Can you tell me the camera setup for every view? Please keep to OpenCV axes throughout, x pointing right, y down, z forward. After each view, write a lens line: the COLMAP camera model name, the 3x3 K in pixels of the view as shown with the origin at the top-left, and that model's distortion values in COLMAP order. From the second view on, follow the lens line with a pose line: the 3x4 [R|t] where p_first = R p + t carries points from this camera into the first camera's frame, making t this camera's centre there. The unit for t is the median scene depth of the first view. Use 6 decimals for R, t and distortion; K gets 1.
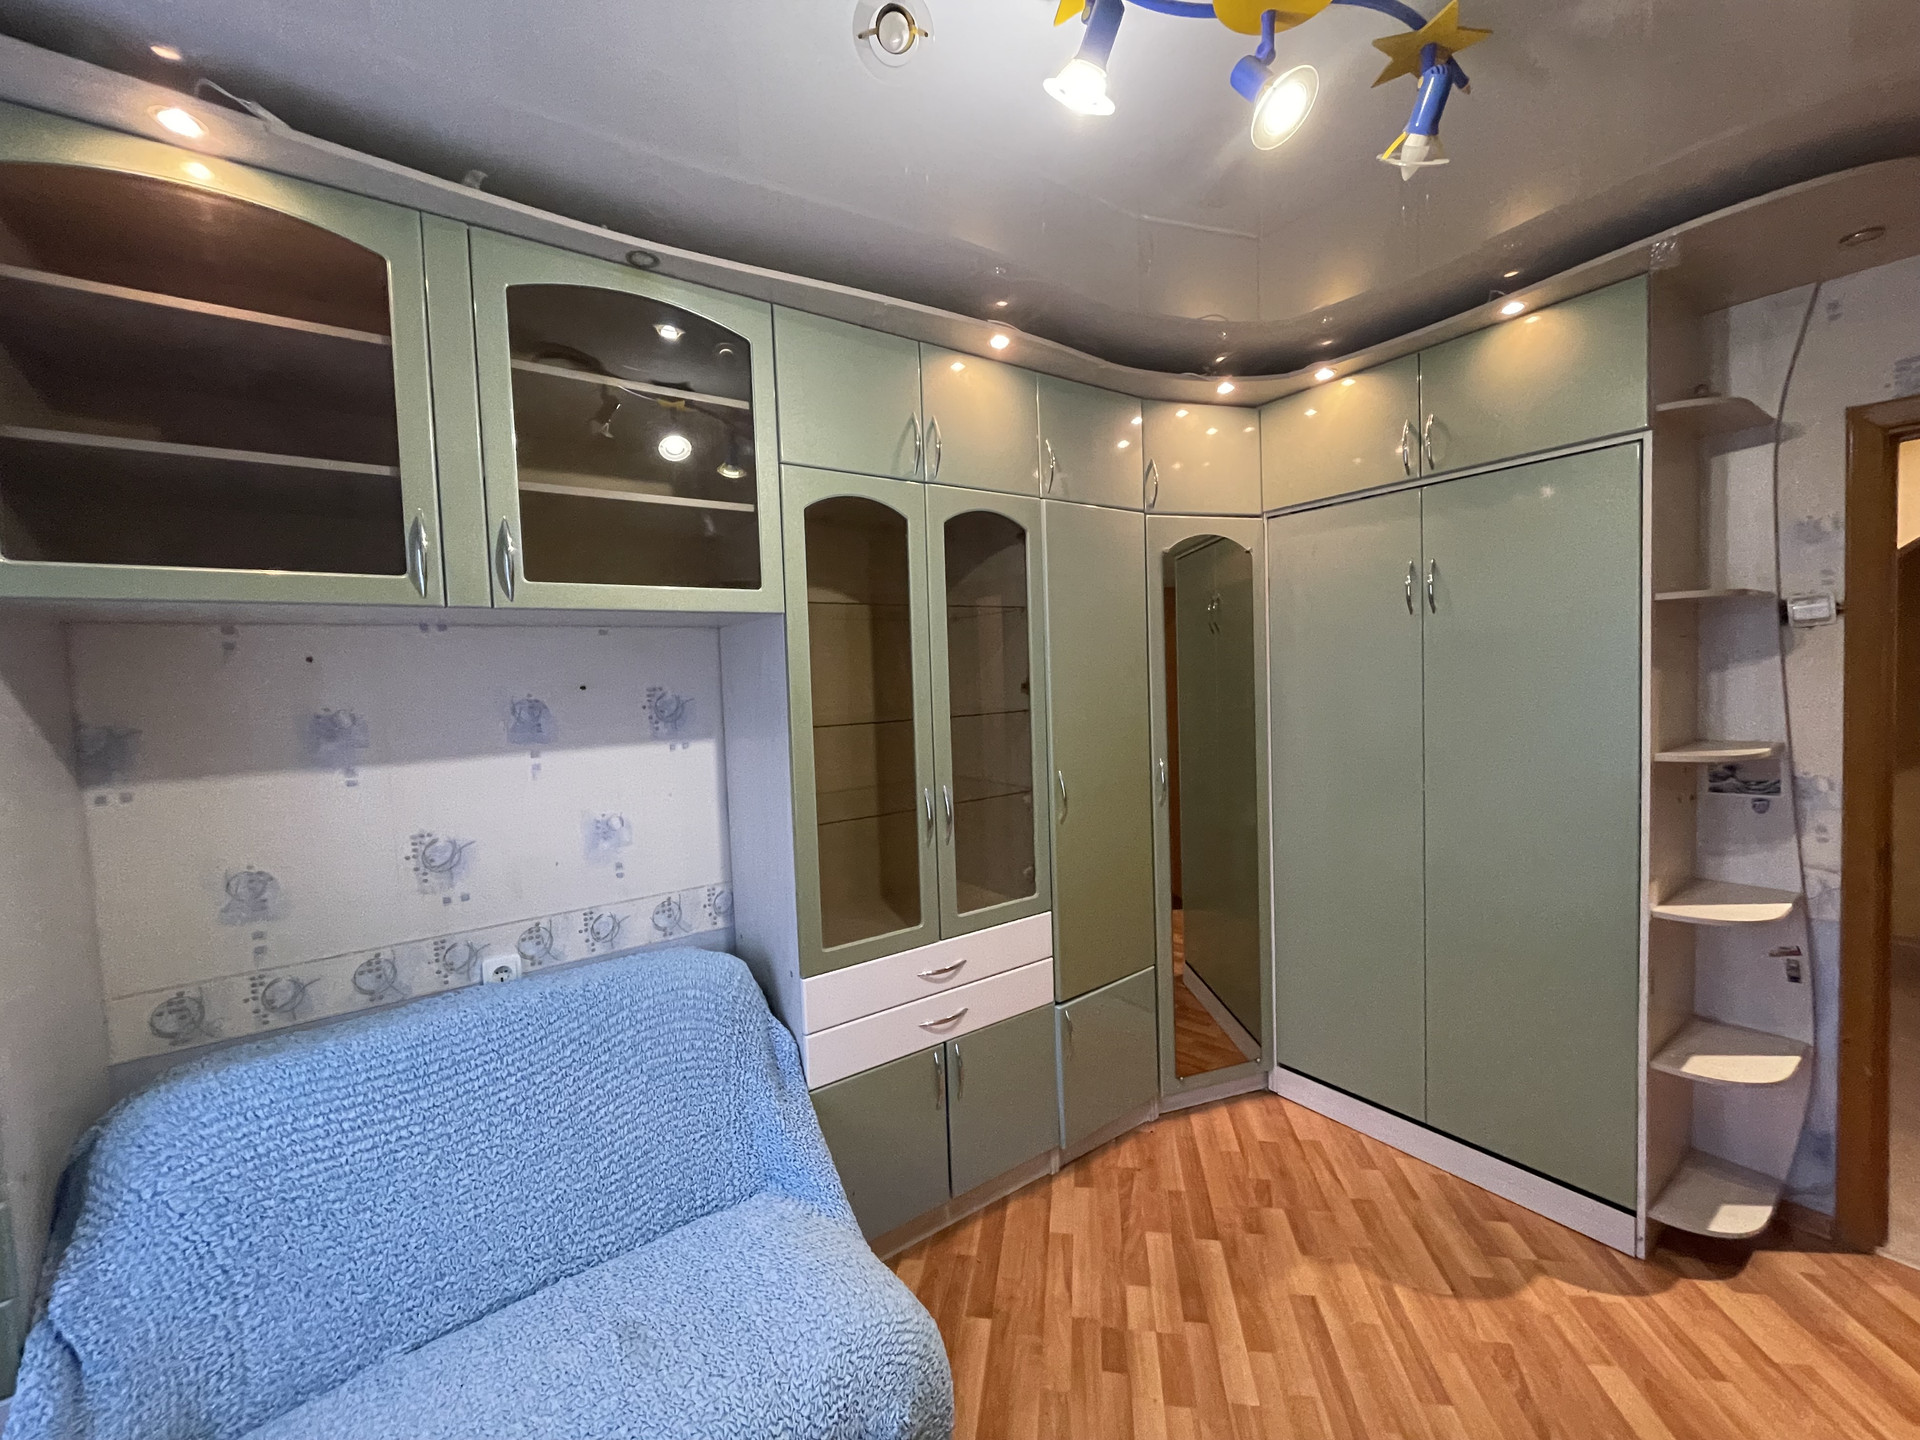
lens RADIAL K [[770.3, 0, 964.4], [0, 770.3, 718.6], [0, 0, 1]] dist [-0.001668, -0.000352]
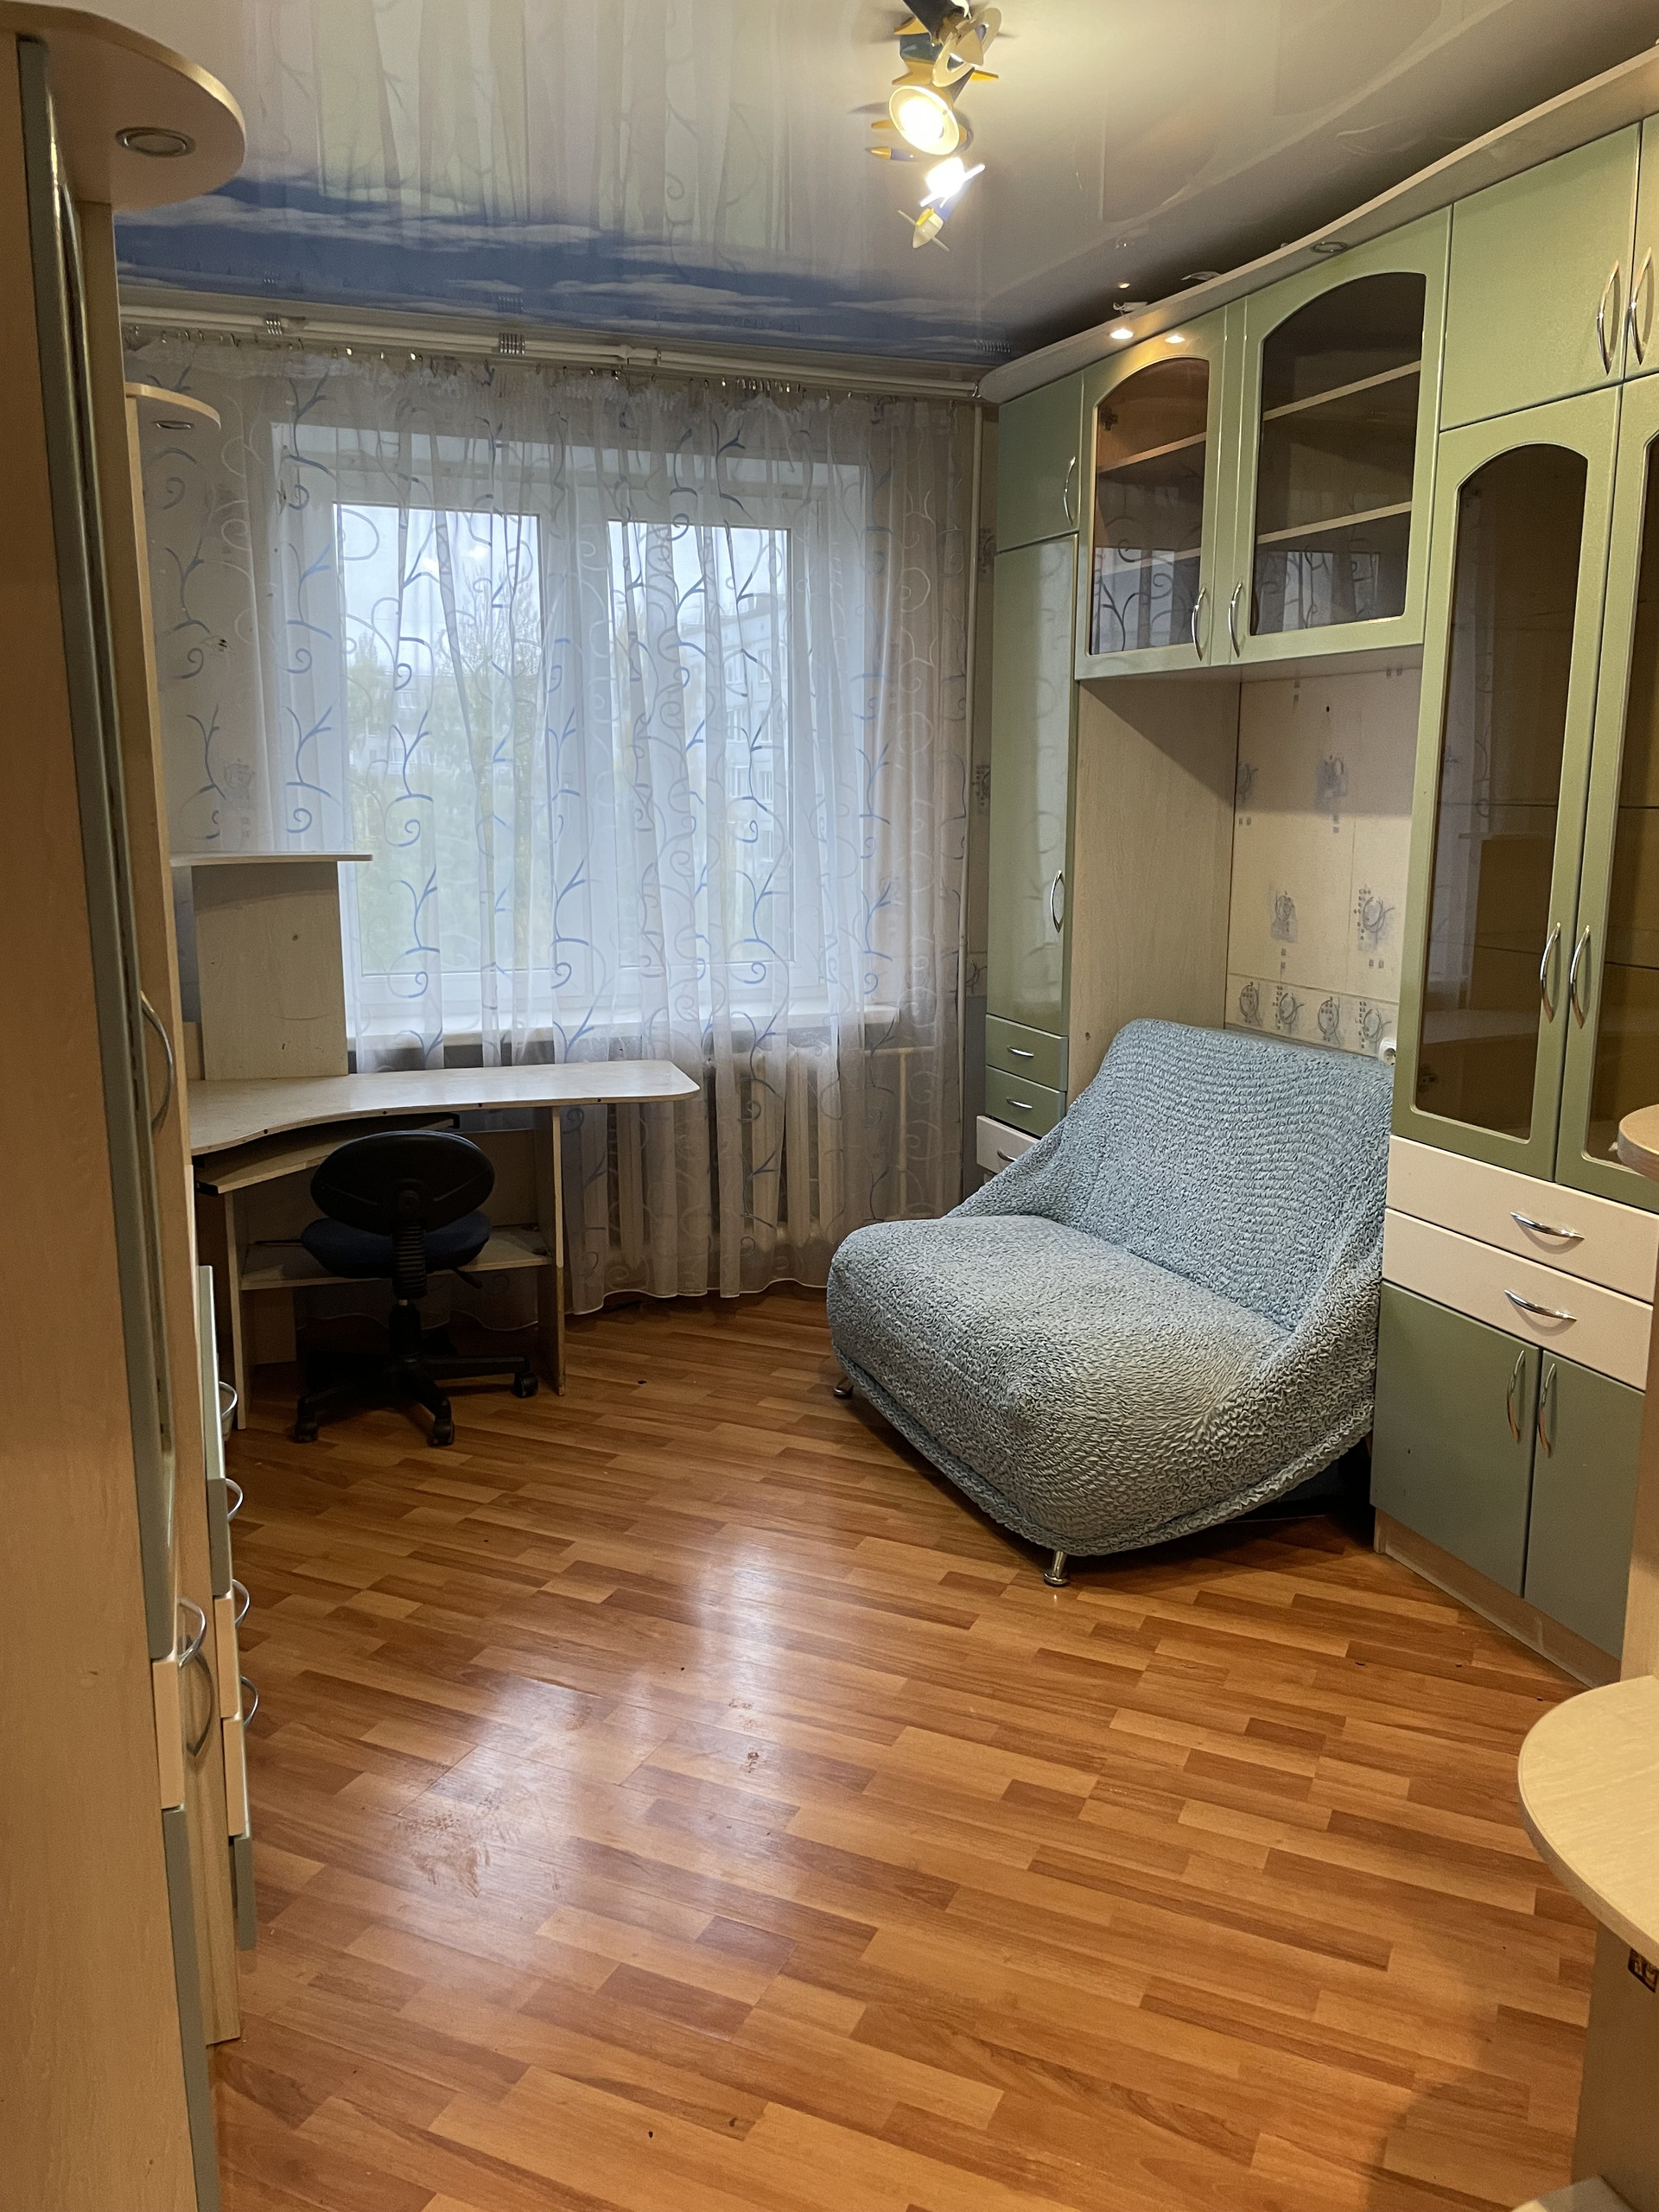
lens RADIAL K [[1687.3, 0, 829.1], [0, 1687.3, 1097.7], [0, 0, 1]] dist [0.069087, -0.046068]
pose [[-0.262847, 0.218995, -0.939656, 1.620861], [-0.043493, 0.970221, 0.238285, -0.082318], [0.963857, 0.103501, -0.245495, 0.924476]]
